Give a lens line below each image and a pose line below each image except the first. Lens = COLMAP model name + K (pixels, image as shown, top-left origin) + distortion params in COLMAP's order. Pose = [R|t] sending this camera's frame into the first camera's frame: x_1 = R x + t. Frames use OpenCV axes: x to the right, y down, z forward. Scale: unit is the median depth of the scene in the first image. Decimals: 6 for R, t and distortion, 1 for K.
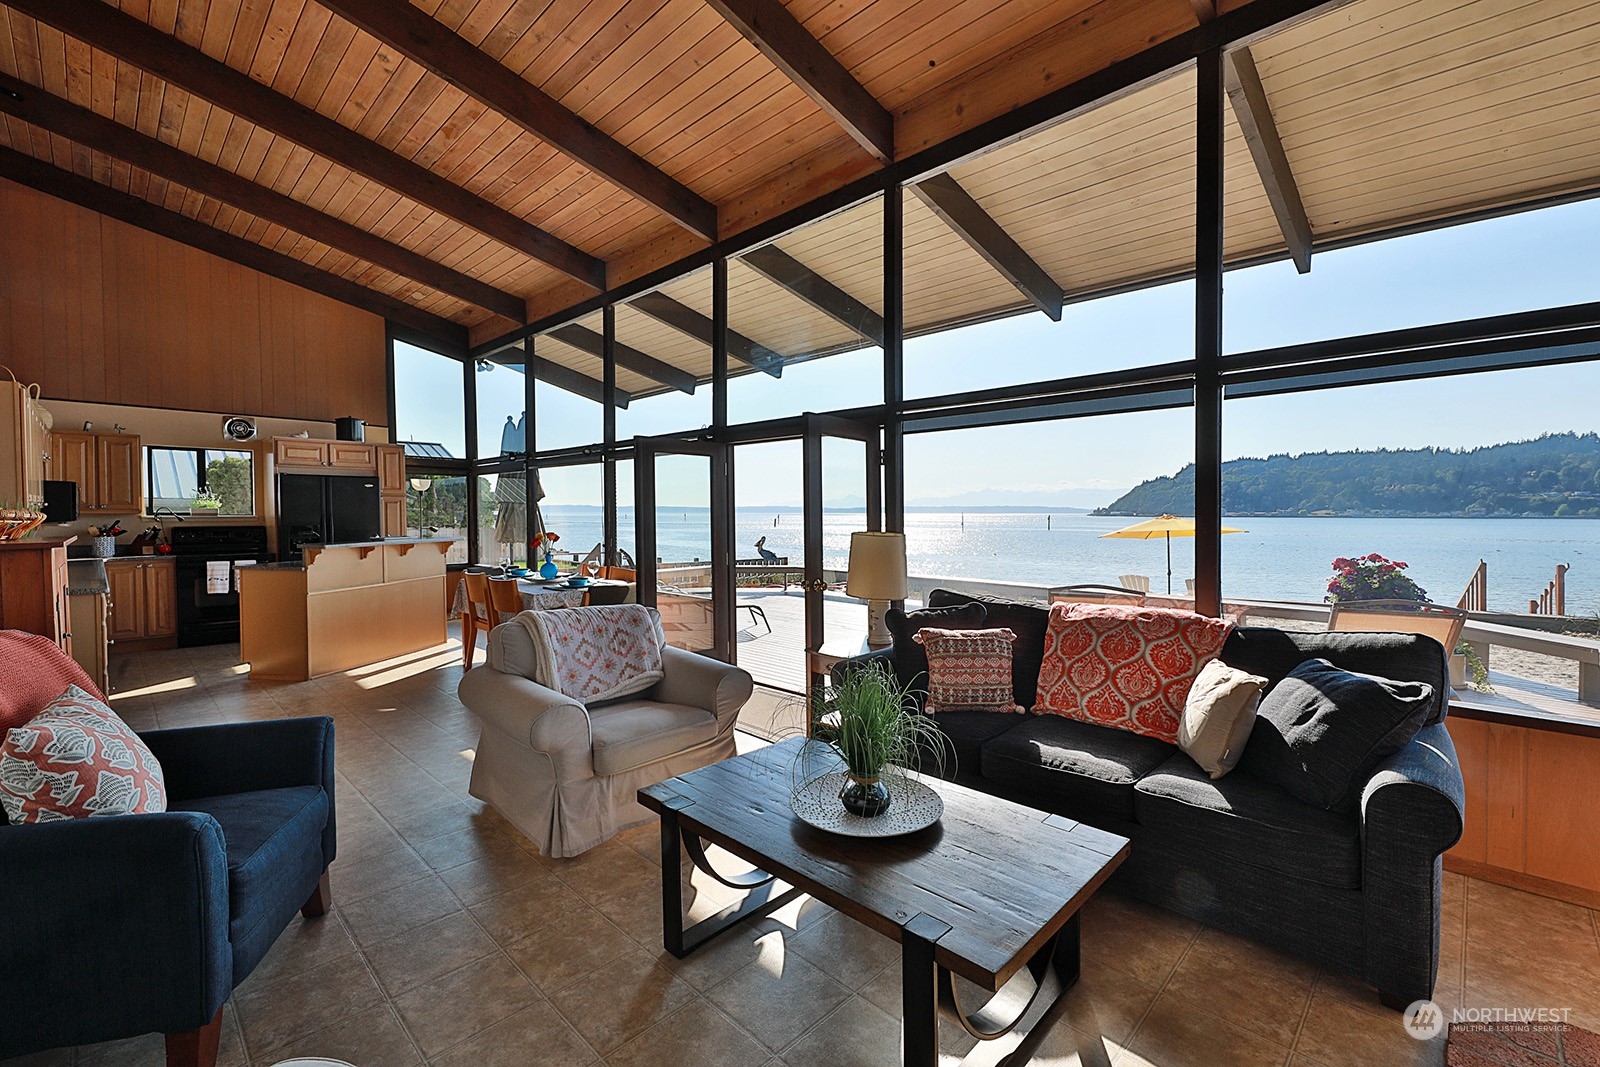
lens RADIAL K [[631.3, 0, 791.1], [0, 631.3, 538.4], [0, 0, 1]] dist [-0.006106, -0.000678]
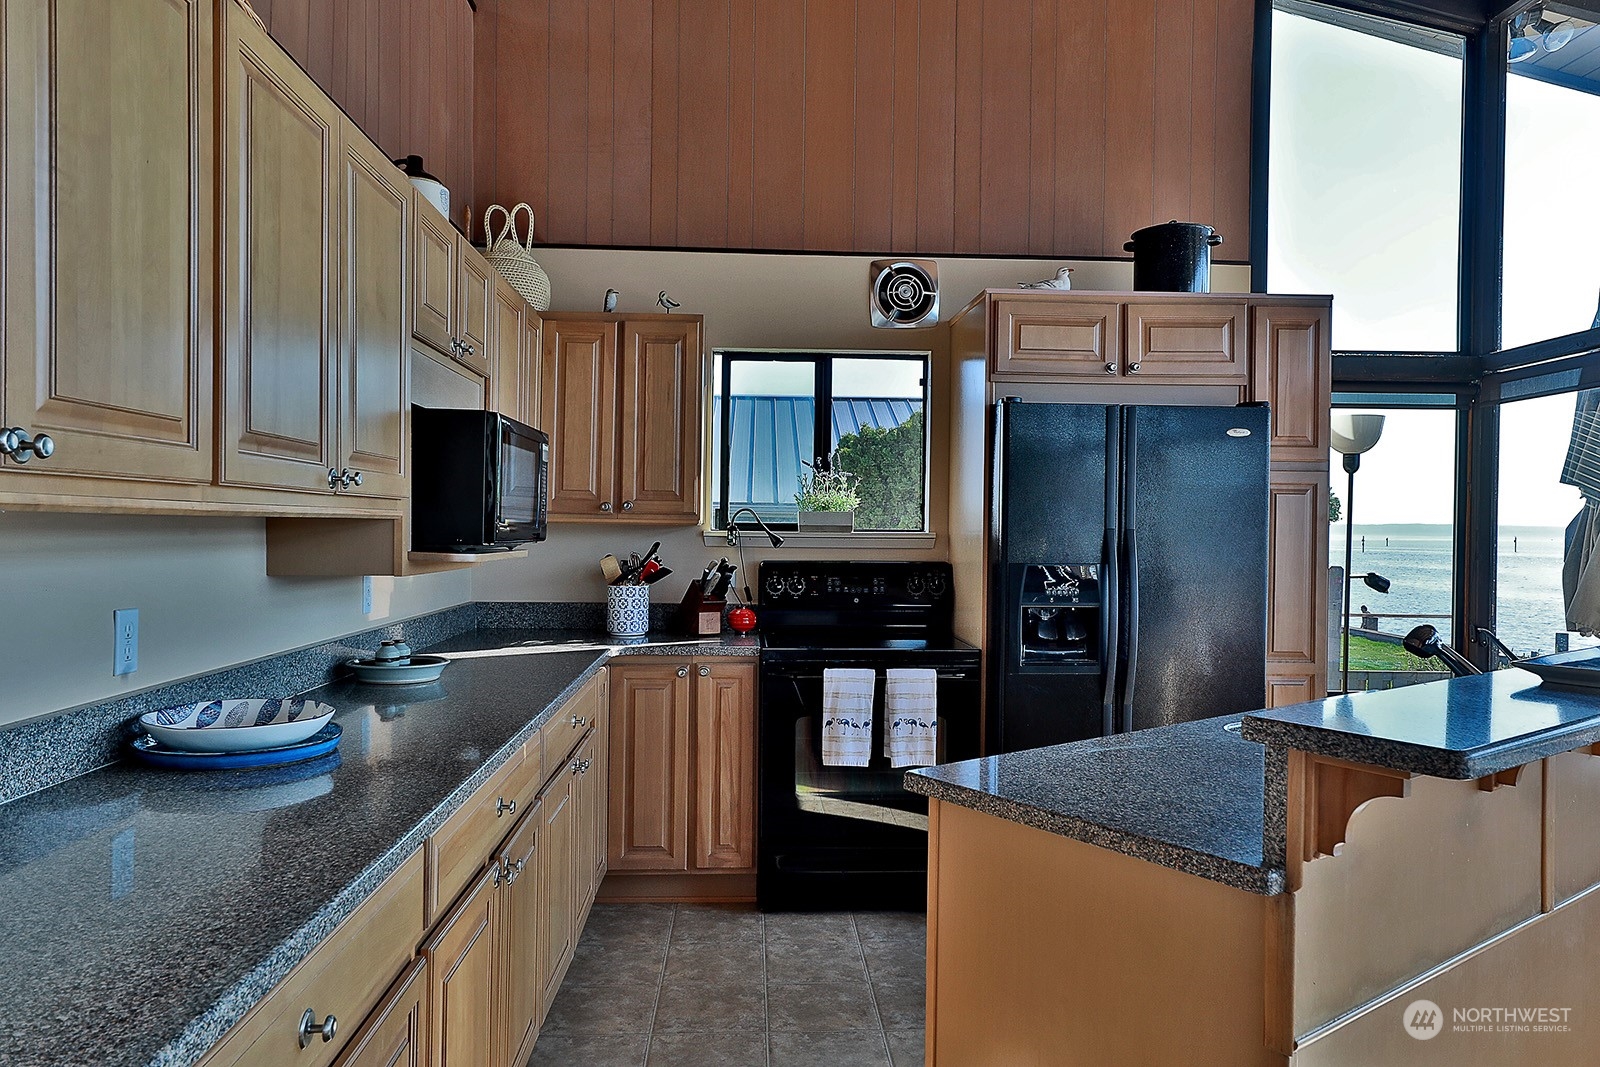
lens RADIAL K [[1050.5, 0, 796.7], [0, 1050.5, 539.5], [0, 0, 1]] dist [0.006566, 0.013318]
pose [[0.708554, 0.007953, -0.705612, -0.527245], [-0.033783, 0.999172, -0.022662, -0.017648], [0.704847, 0.039895, 0.708236, 0.569306]]
